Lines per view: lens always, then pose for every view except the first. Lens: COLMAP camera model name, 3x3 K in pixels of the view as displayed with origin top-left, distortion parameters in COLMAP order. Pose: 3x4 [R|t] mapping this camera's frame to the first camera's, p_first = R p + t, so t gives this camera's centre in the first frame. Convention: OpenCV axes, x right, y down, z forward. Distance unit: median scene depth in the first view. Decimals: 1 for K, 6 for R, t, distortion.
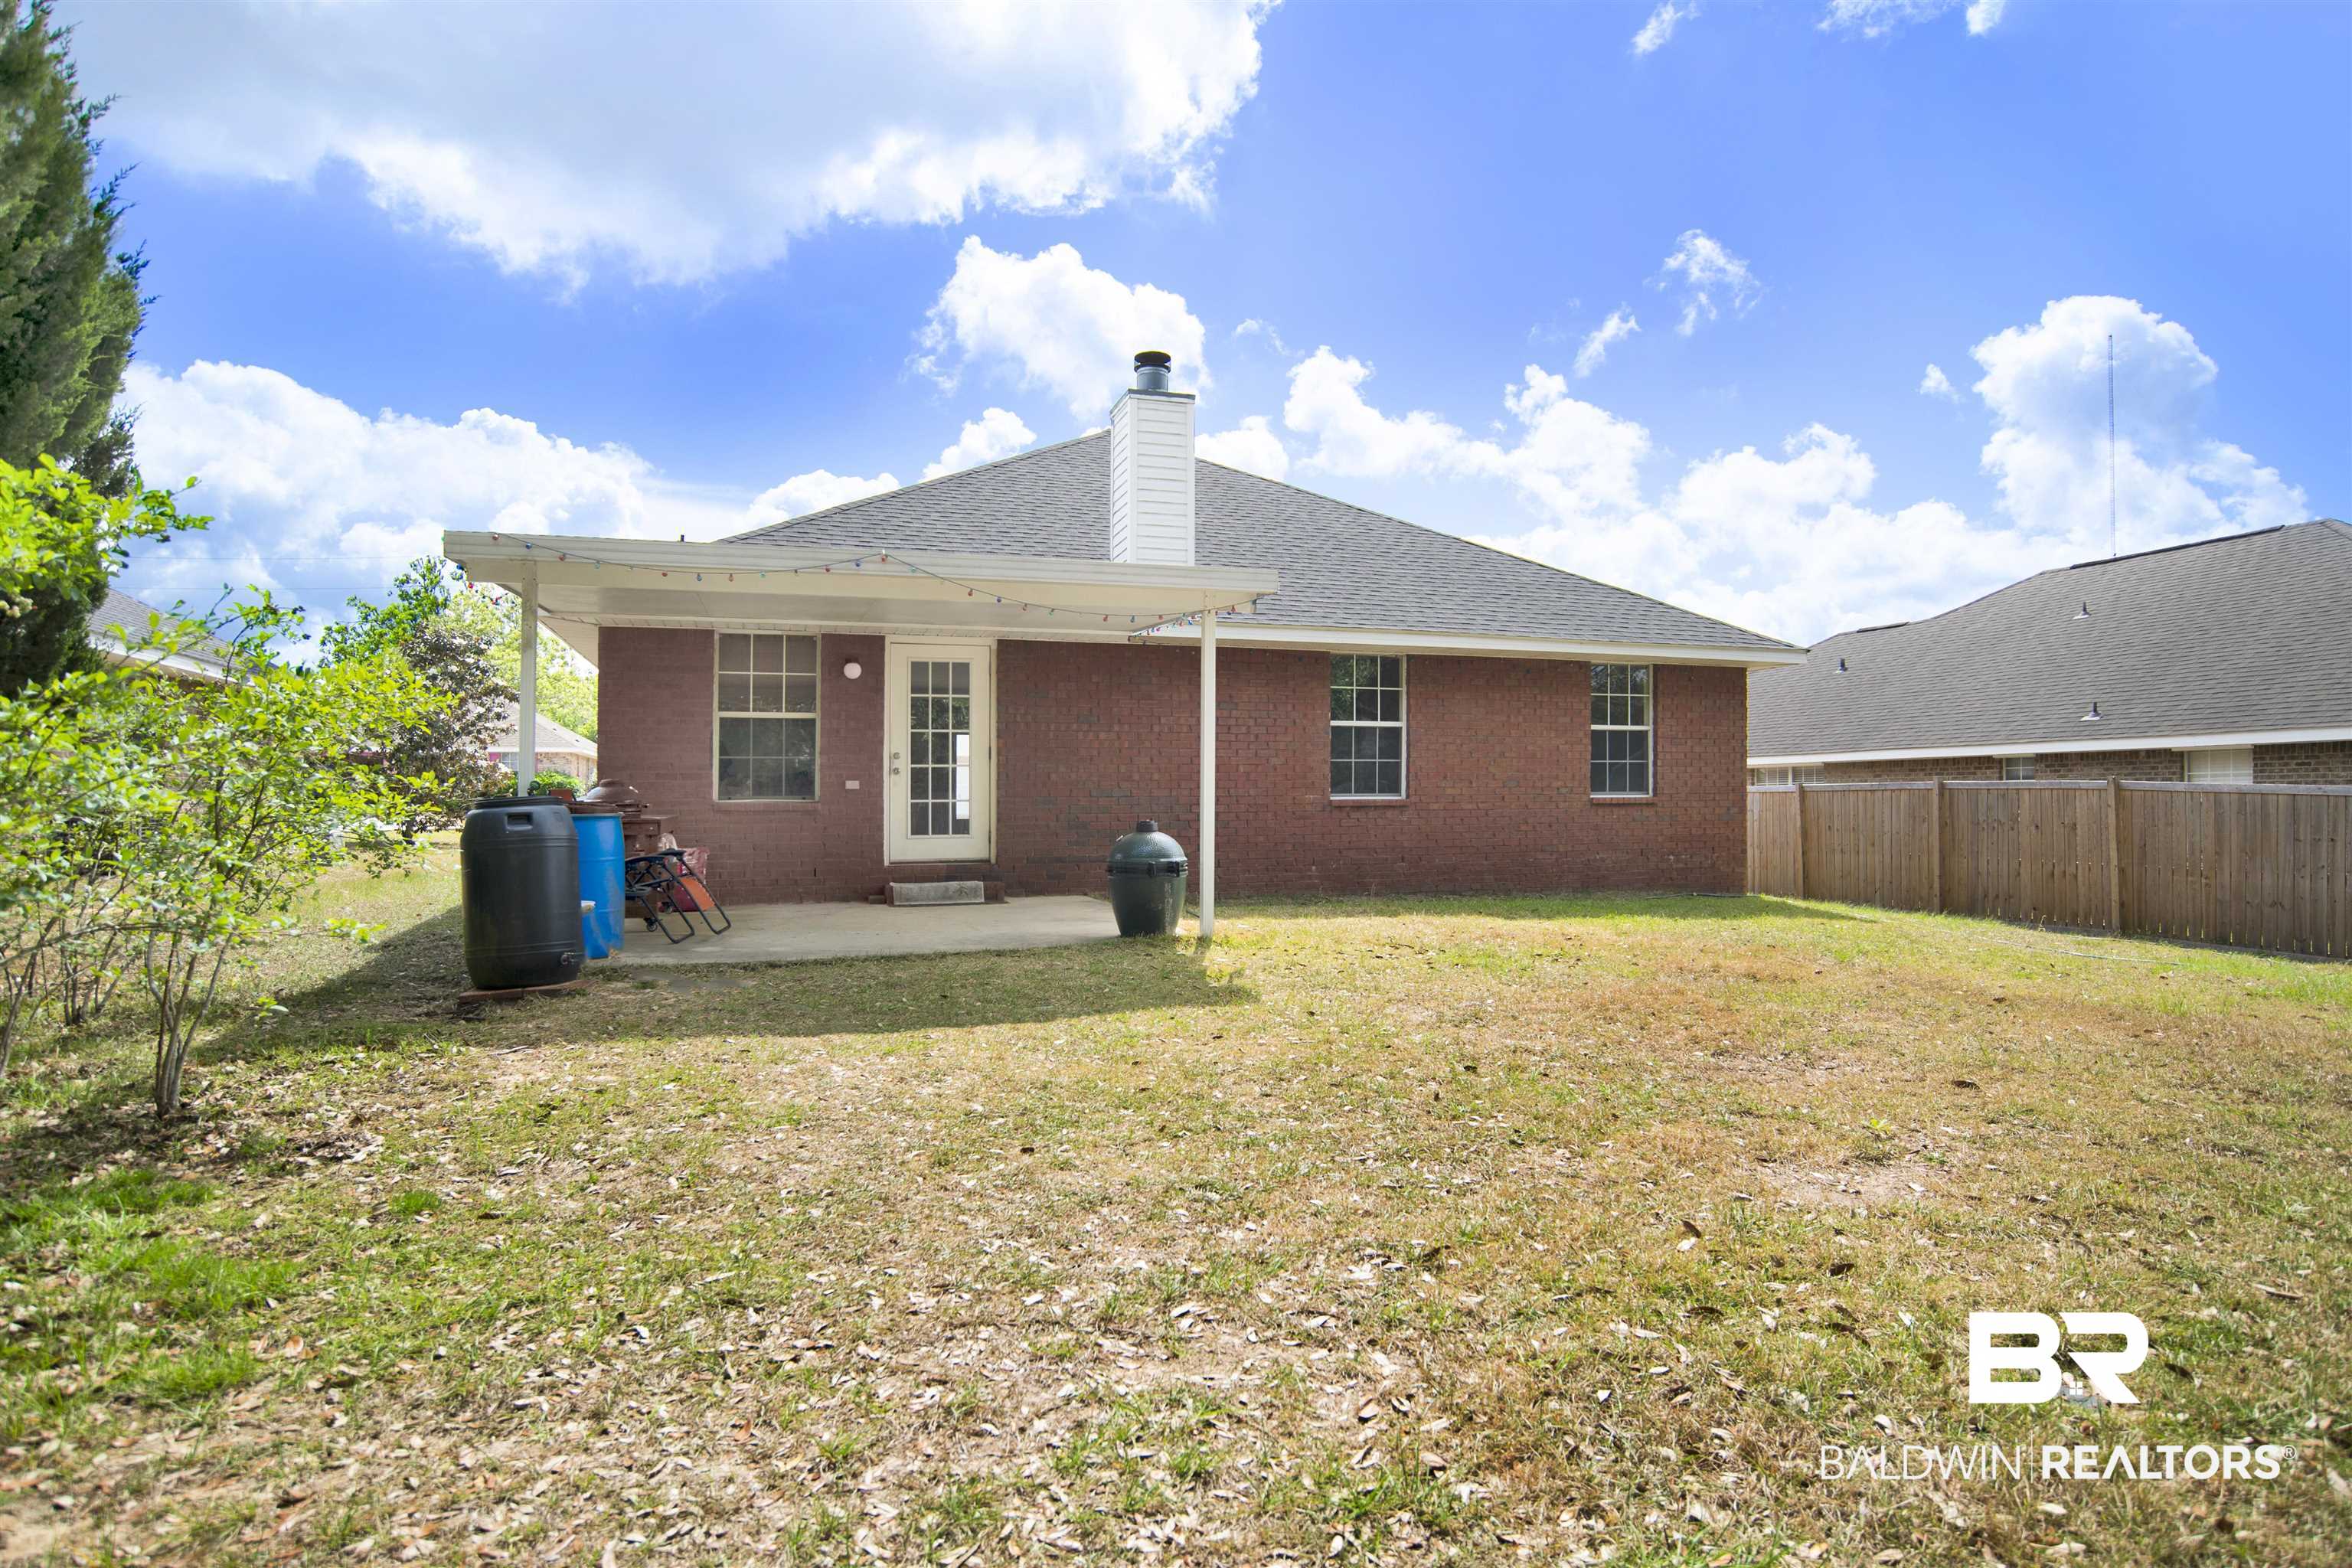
lens RADIAL K [[1262.8, 0, 1187.9], [0, 1262.8, 790.9], [0, 0, 1]] dist [-0.059669, 0.015634]
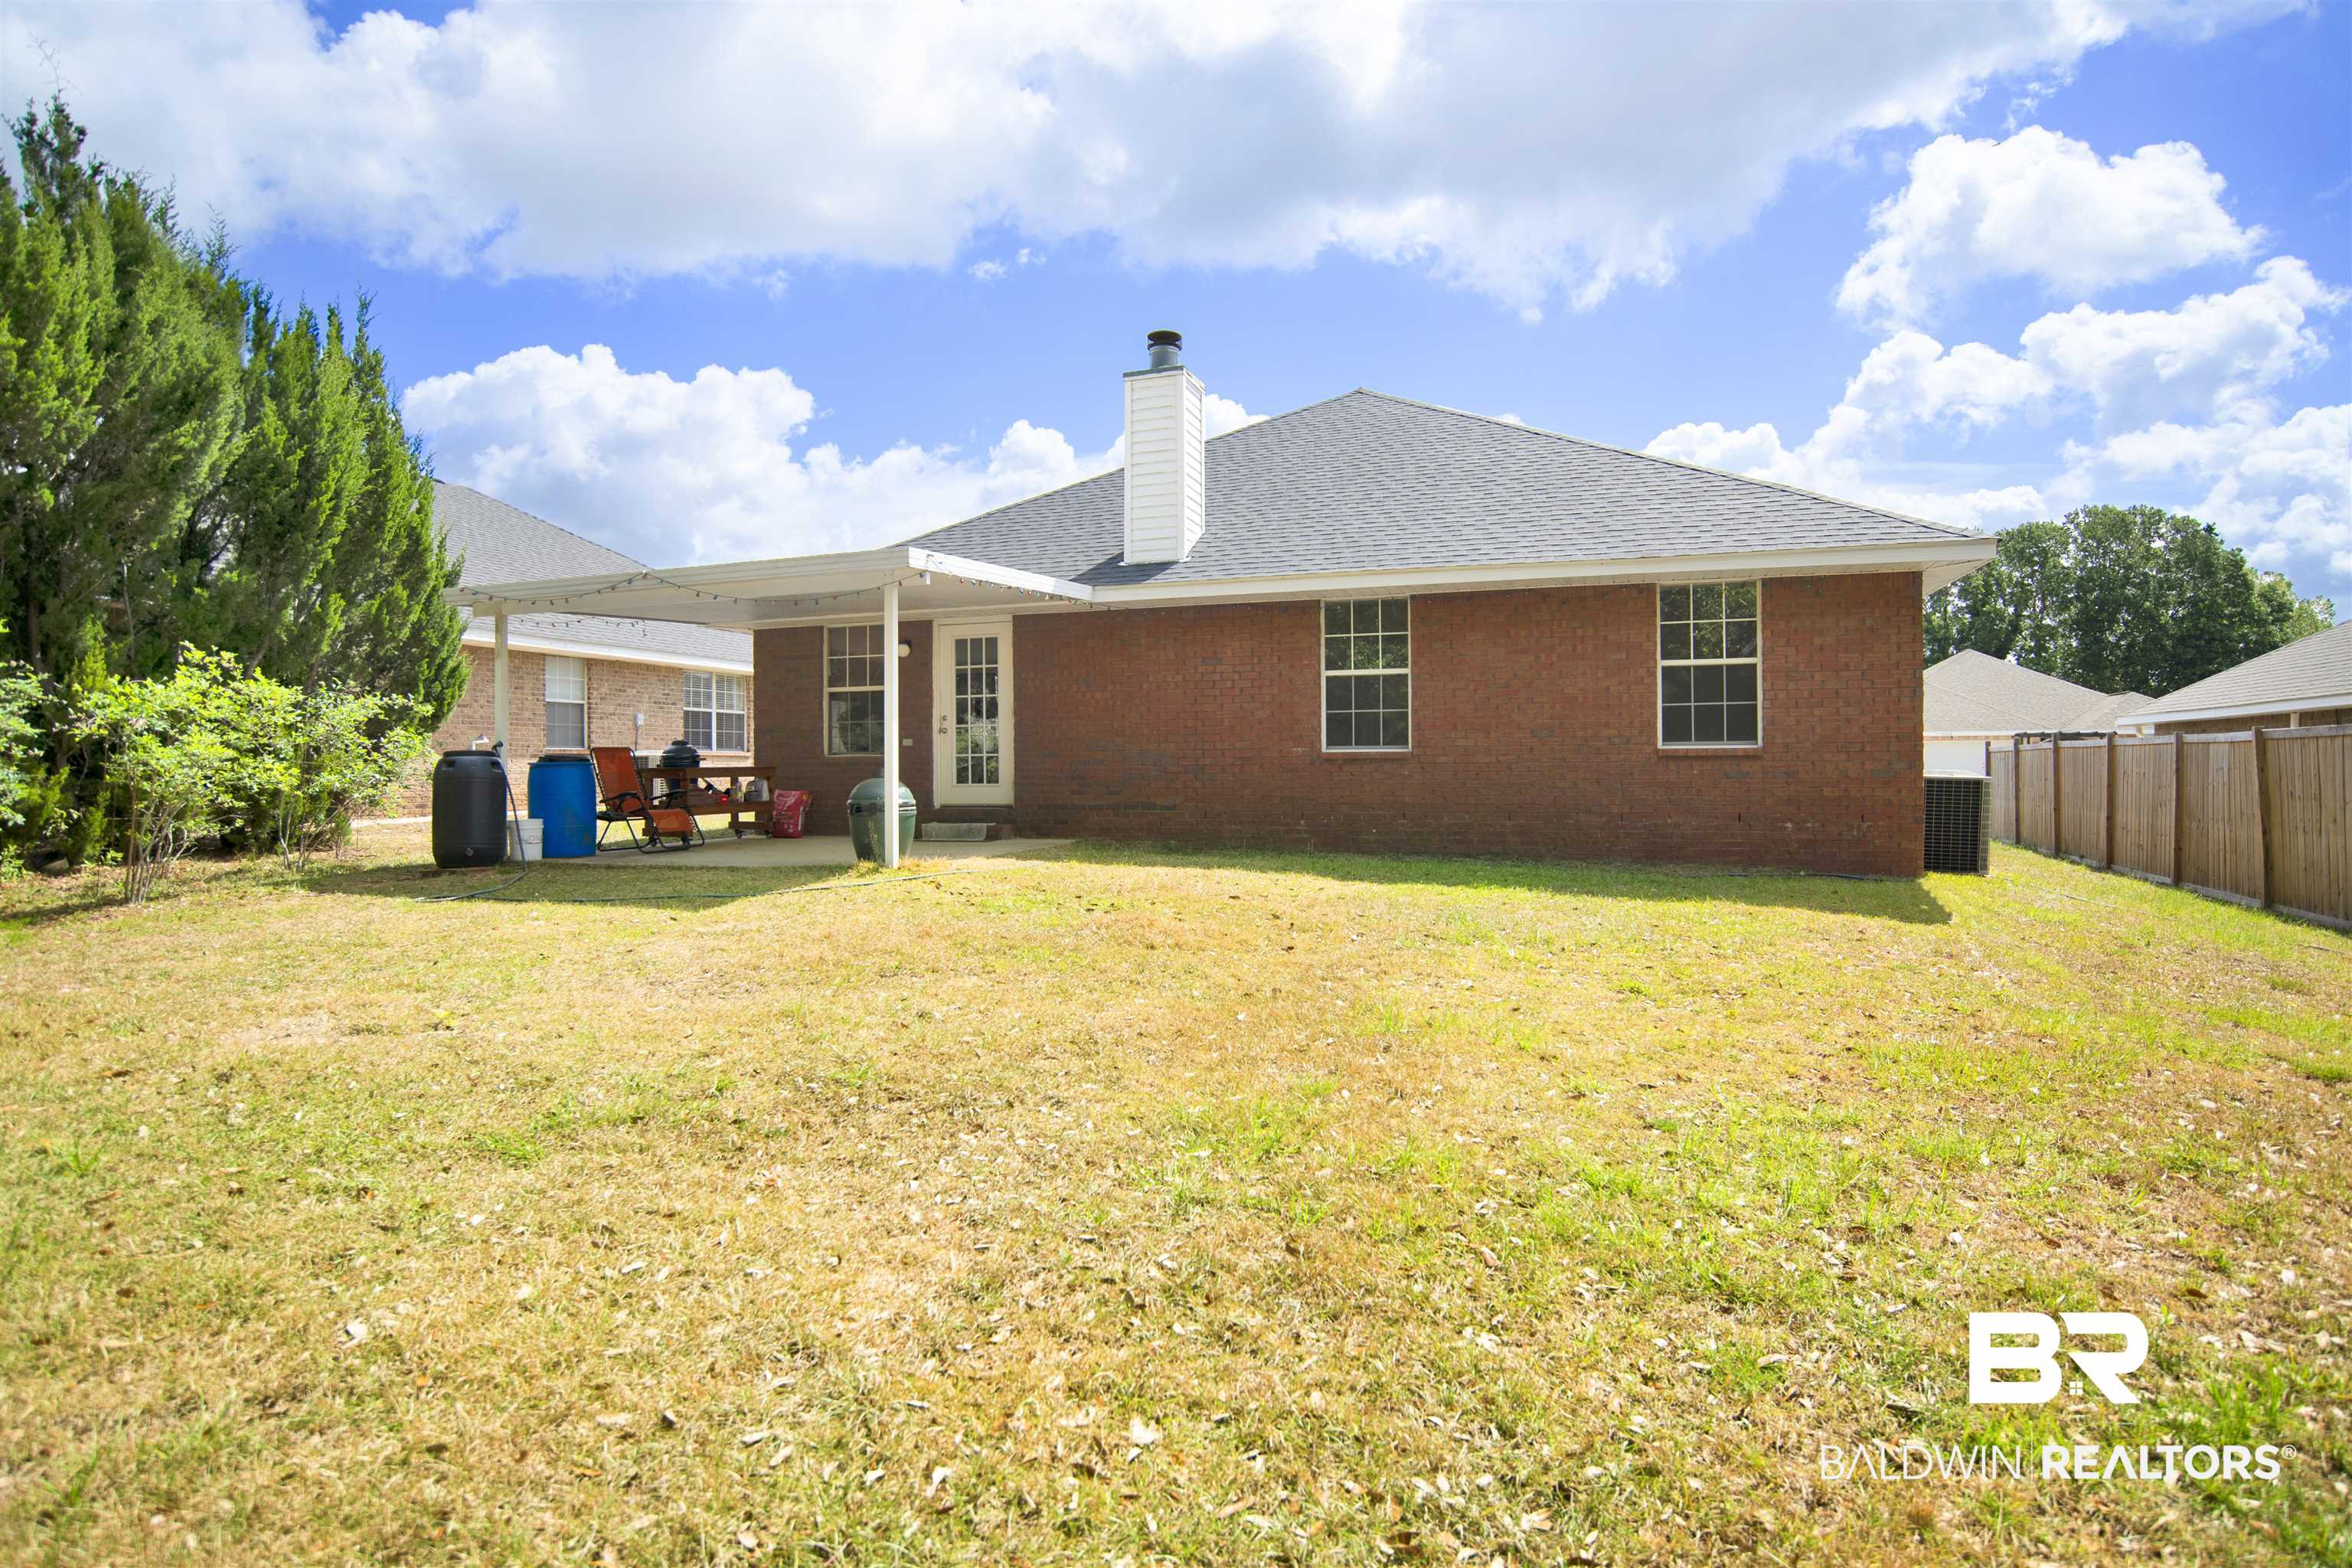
lens RADIAL K [[1262.8, 0, 1155.8], [0, 1262.8, 778.4], [0, 0, 1]] dist [-0.059669, 0.015634]
pose [[0.772261, 0.007119, -0.635266, 0.623340], [0.005593, 0.999822, 0.018002, 0.008537], [0.635281, -0.017455, 0.772084, 0.168013]]
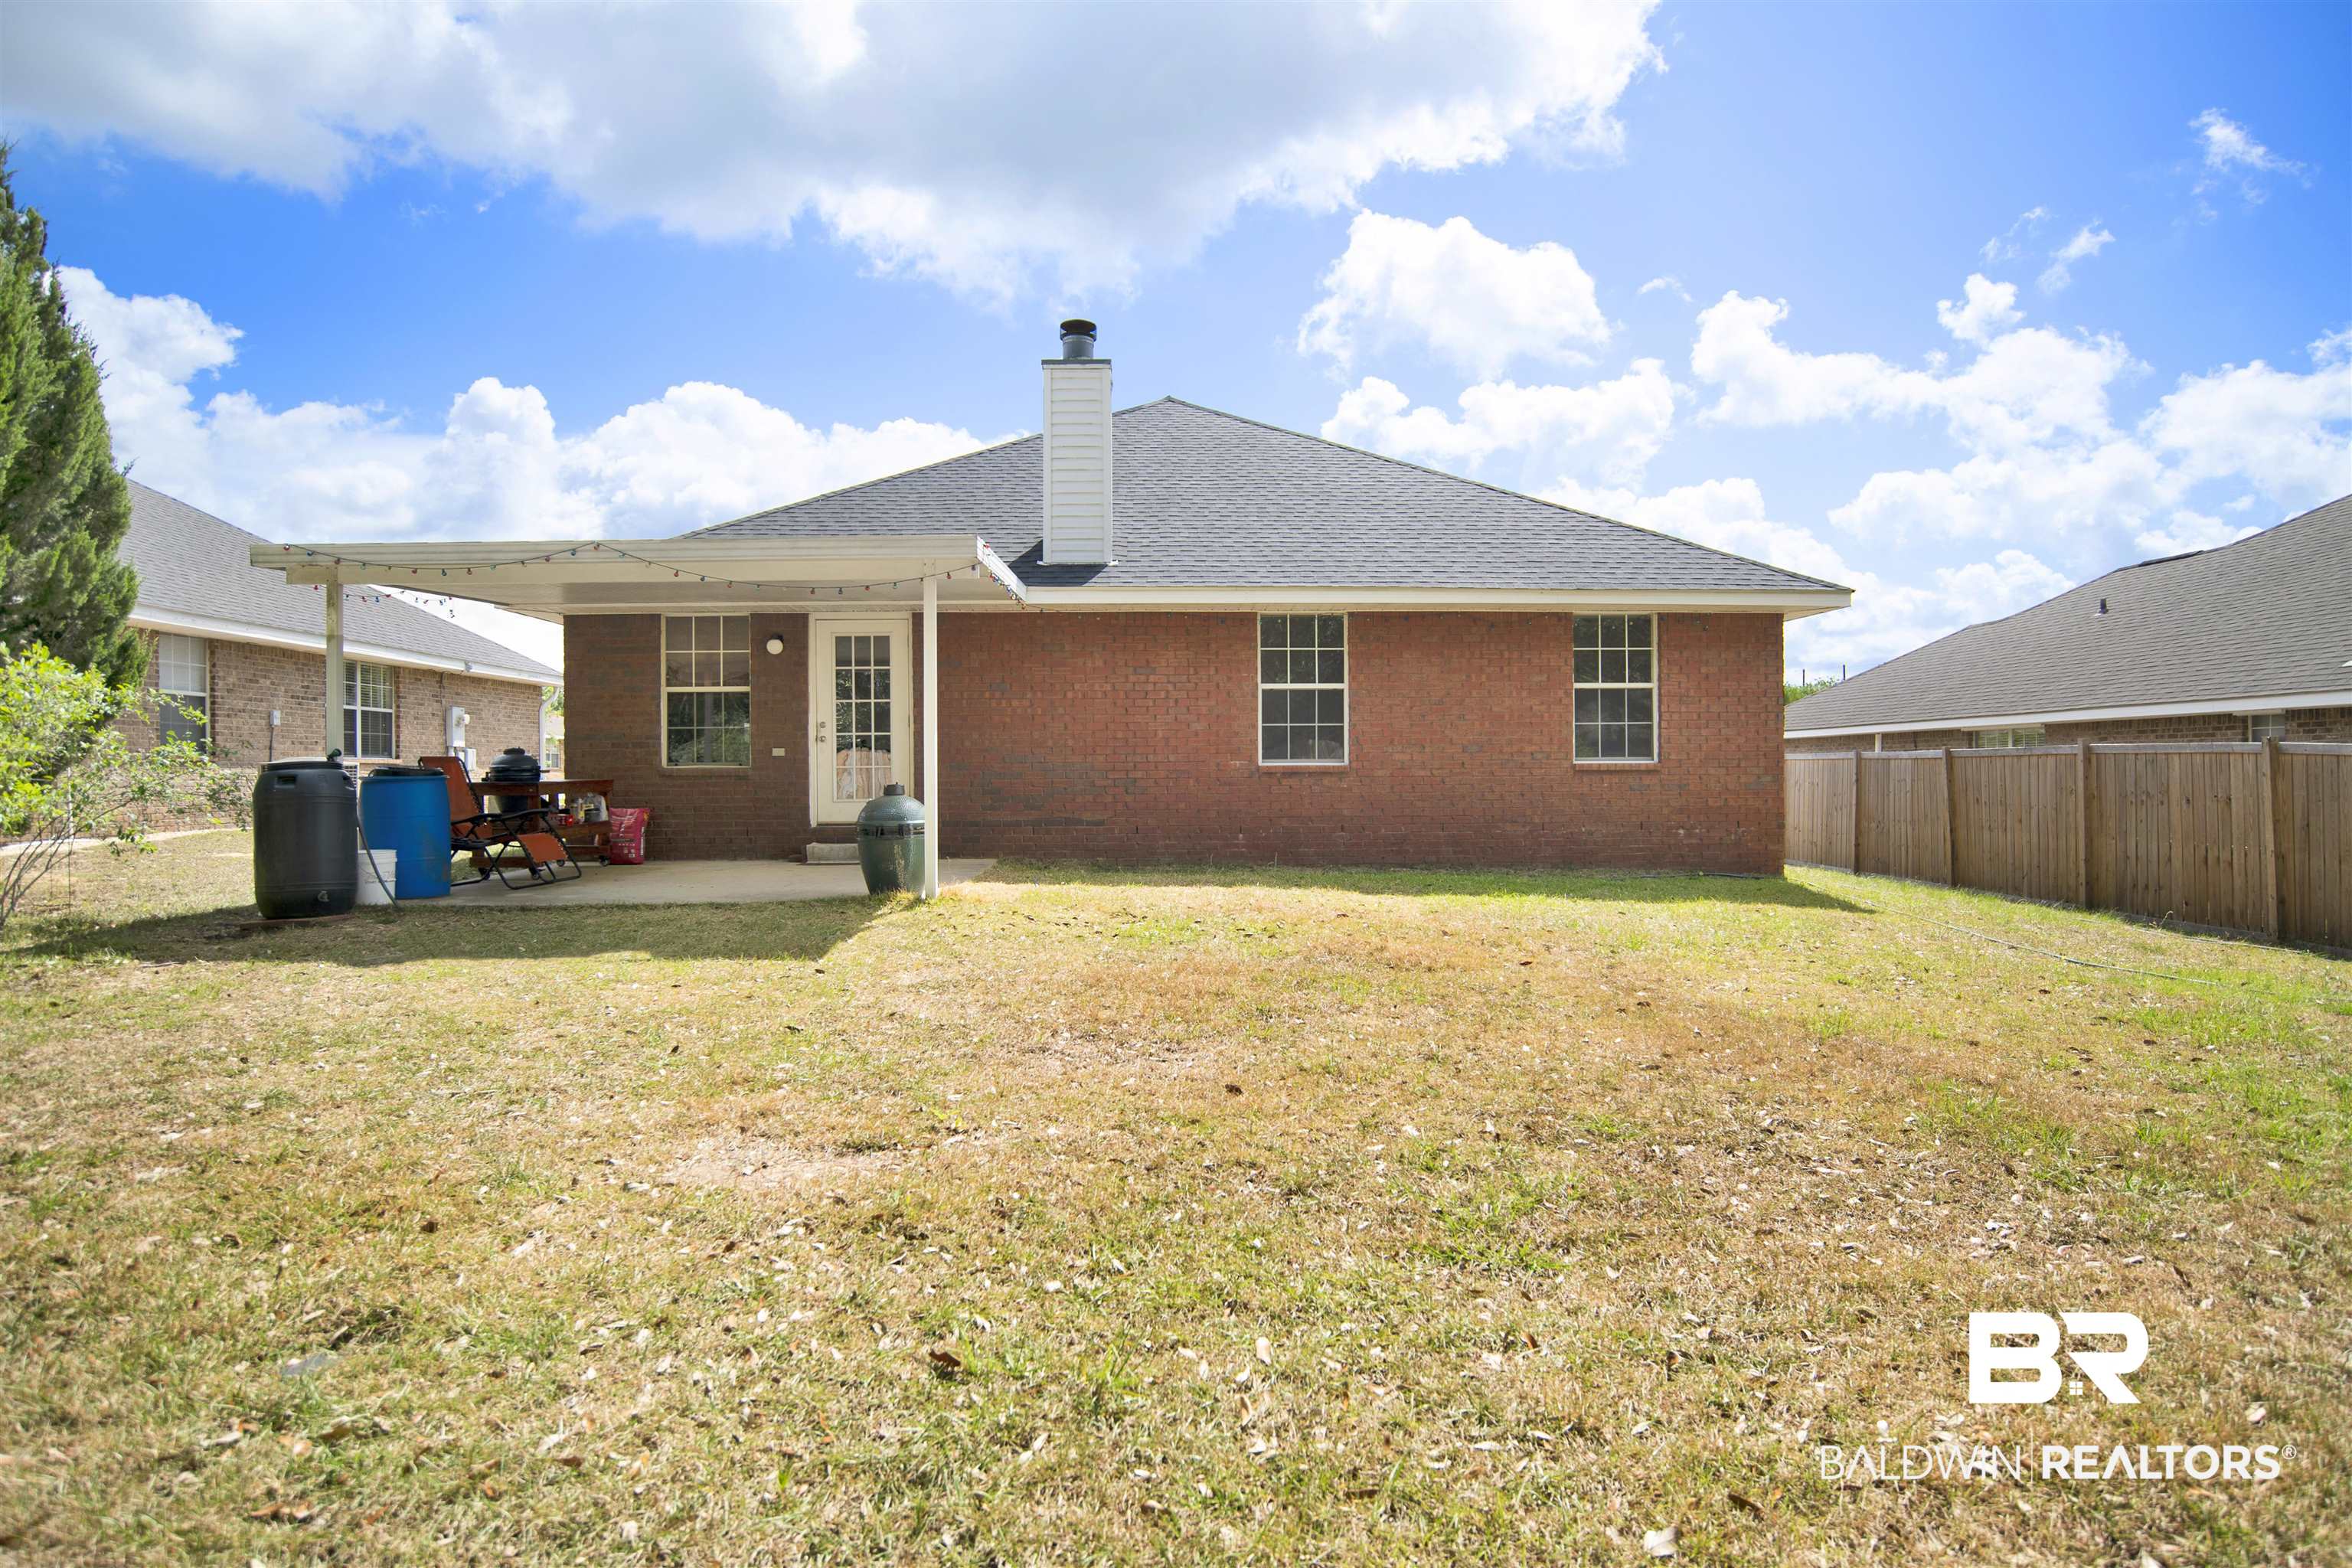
lens RADIAL K [[1262.8, 0, 1182.7], [0, 1262.8, 781.5], [0, 0, 1]] dist [-0.059669, 0.015634]
pose [[0.955105, 0.003635, -0.296247, 0.339284], [0.001582, 0.999848, 0.017369, 0.002087], [0.296265, -0.017058, 0.954954, 0.058246]]
